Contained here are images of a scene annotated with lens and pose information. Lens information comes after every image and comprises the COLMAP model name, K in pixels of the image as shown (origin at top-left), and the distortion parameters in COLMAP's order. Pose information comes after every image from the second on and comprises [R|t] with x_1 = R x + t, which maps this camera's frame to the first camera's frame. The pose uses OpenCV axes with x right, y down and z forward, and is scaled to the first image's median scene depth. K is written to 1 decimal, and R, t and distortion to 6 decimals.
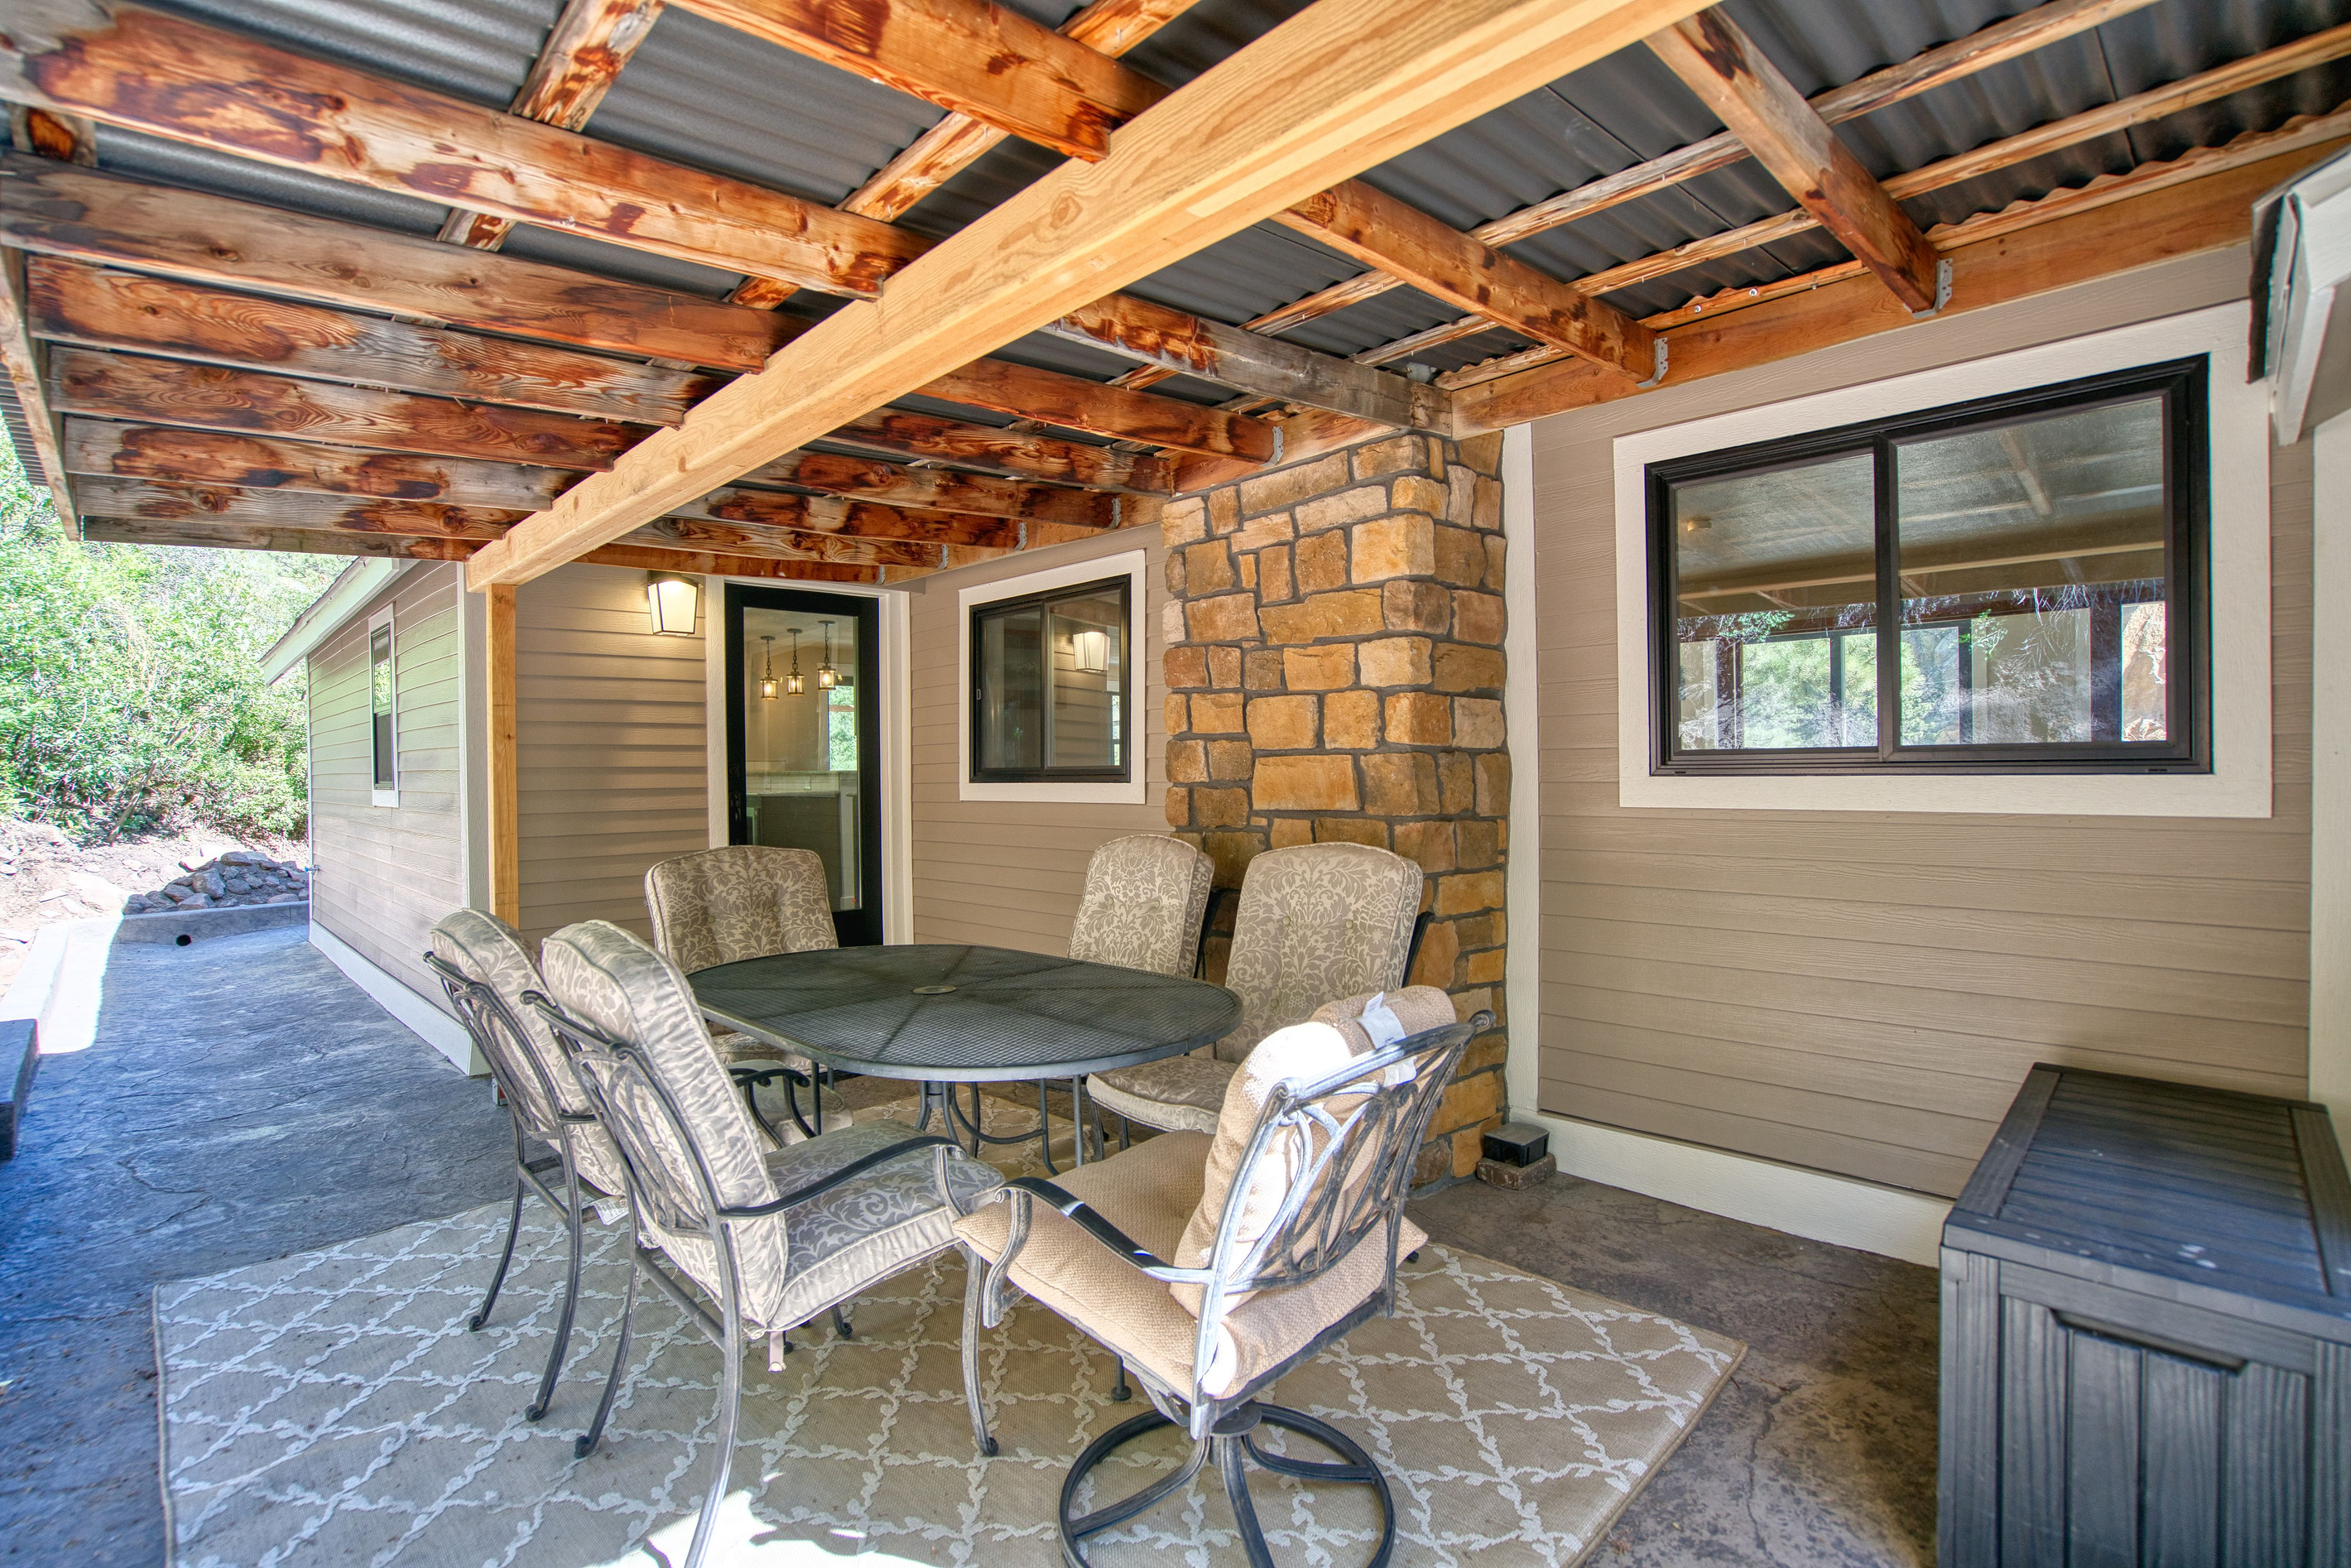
lens RADIAL K [[1079.2, 0, 1170.7], [0, 1079.2, 783.5], [0, 0, 1]] dist [-0.047688, 0.016496]
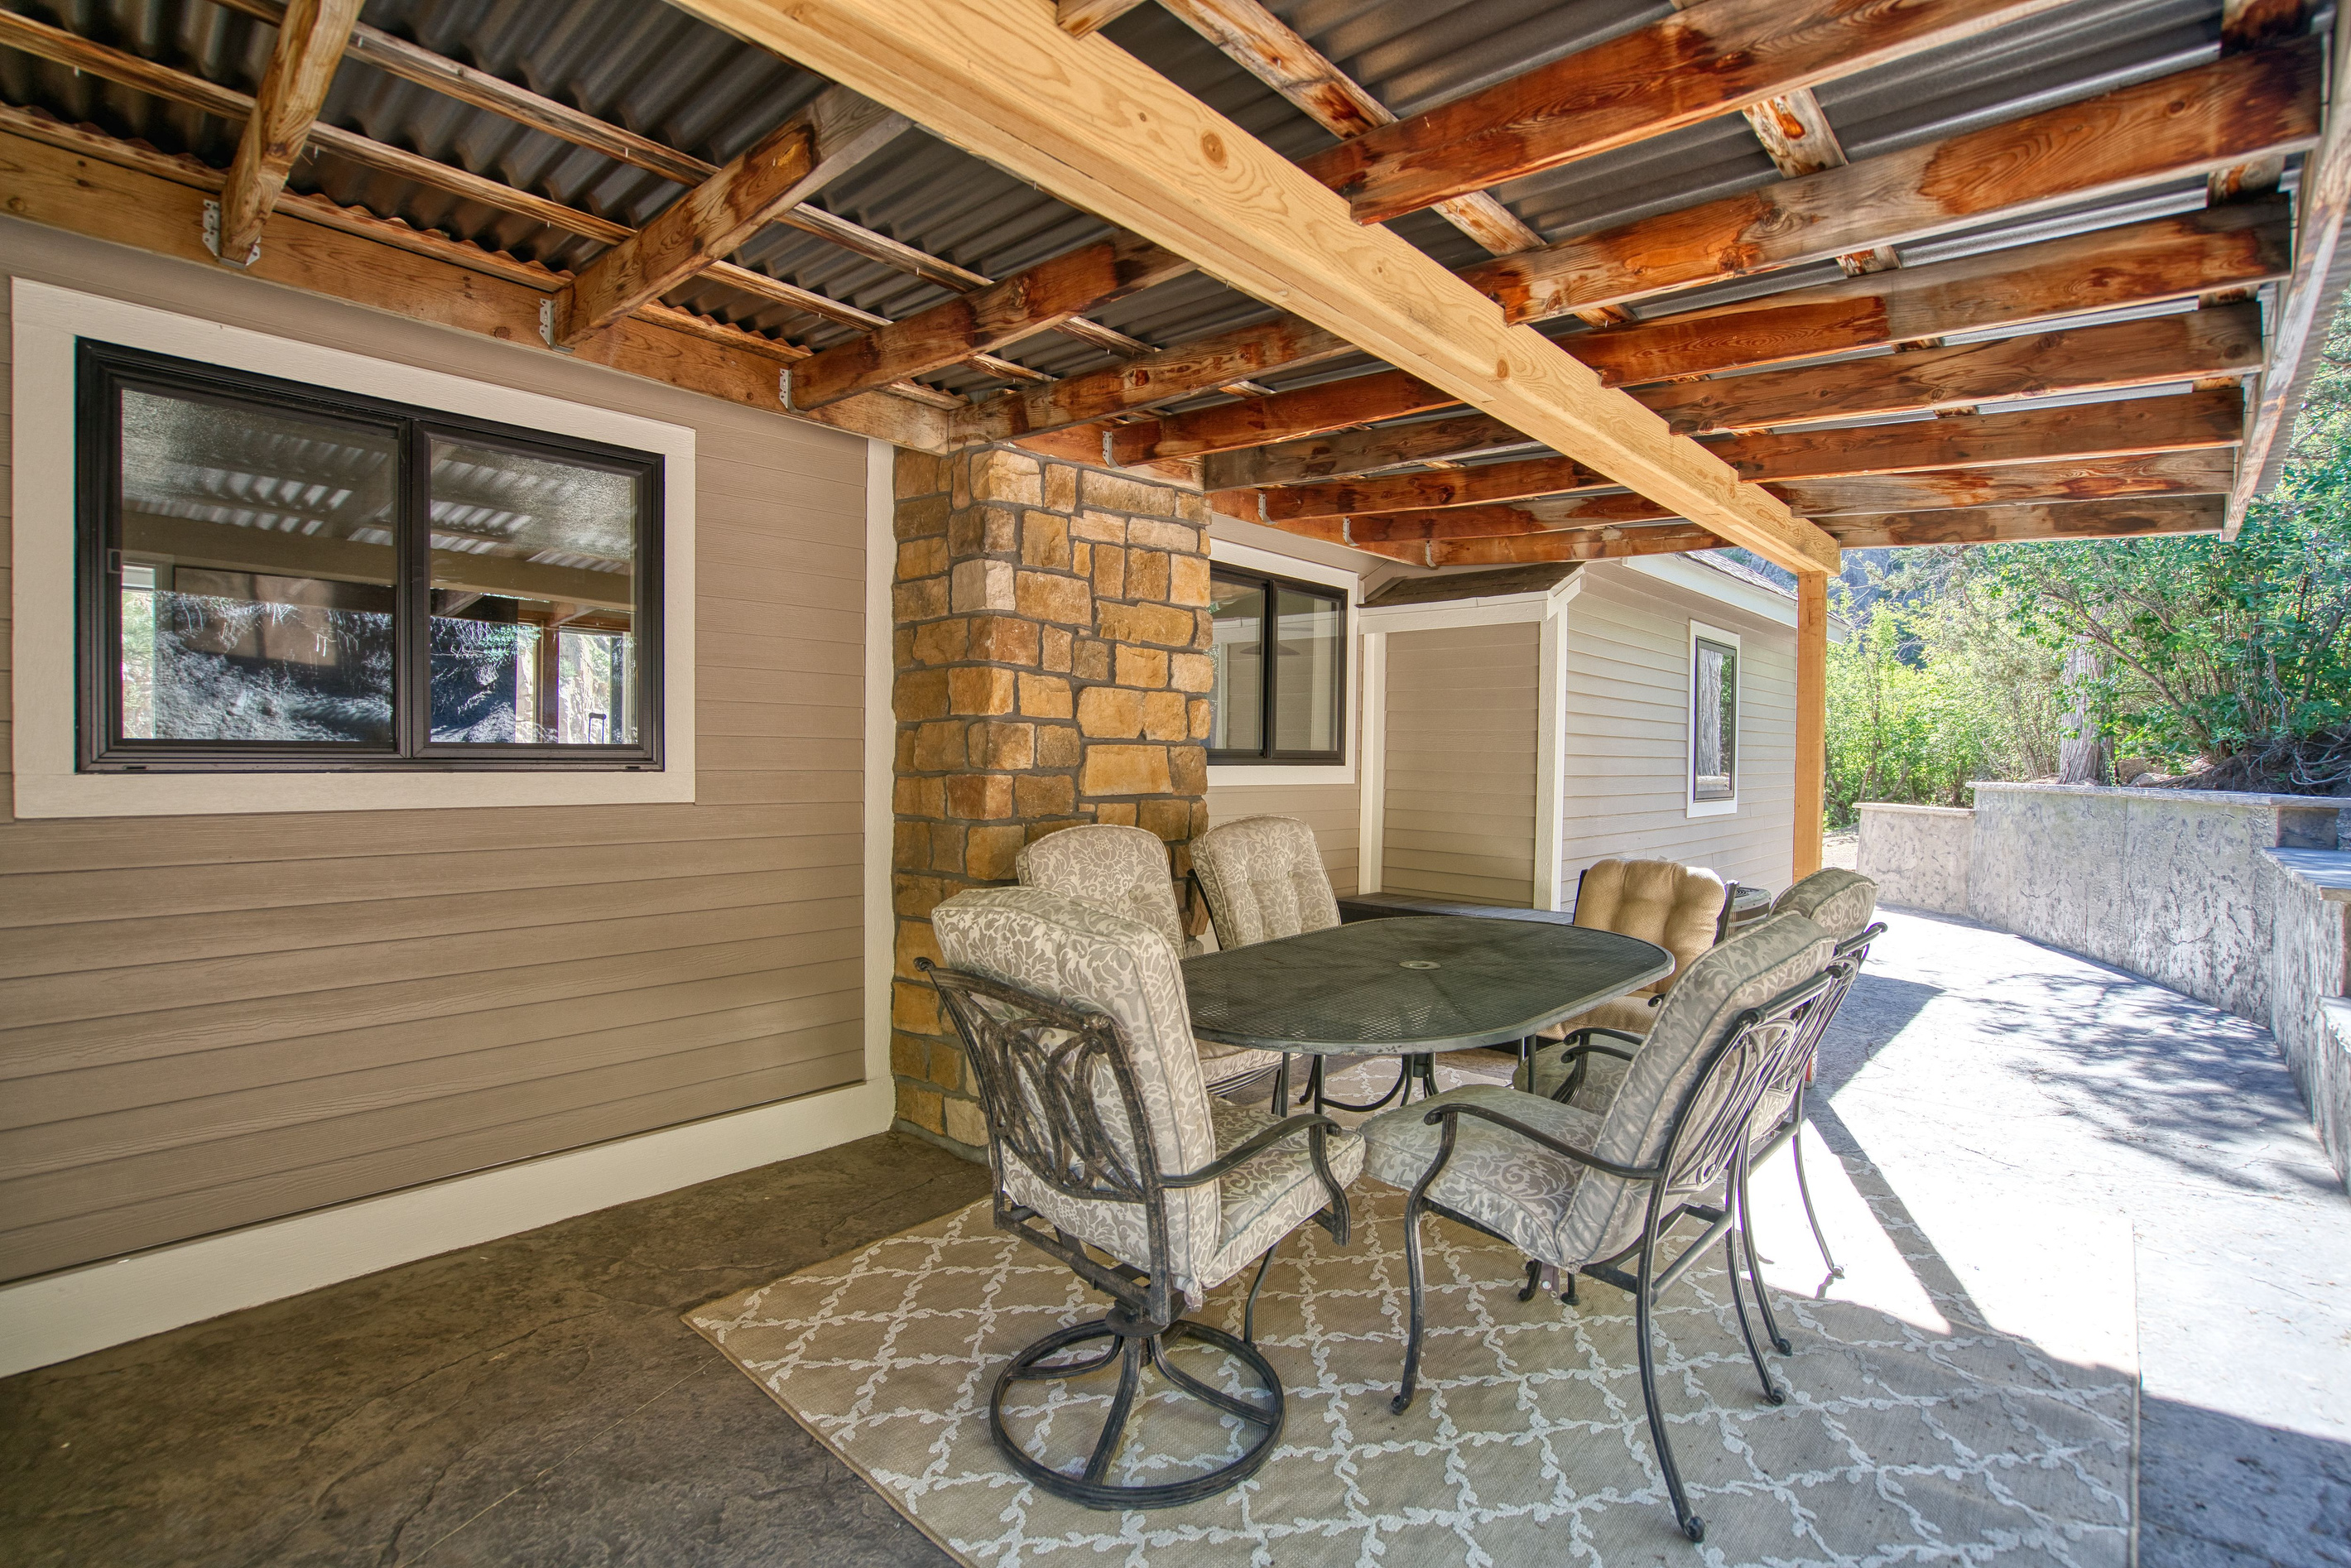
lens RADIAL K [[1098.5, 0, 1178.6], [0, 1098.5, 776.3], [0, 0, 1]] dist [-0.024438, -0.000010]
pose [[-0.055353, -0.000730, 0.998467, -0.956785], [0.010580, 0.999943, 0.001318, 0.005058], [-0.998411, 0.010637, -0.055343, 0.972027]]
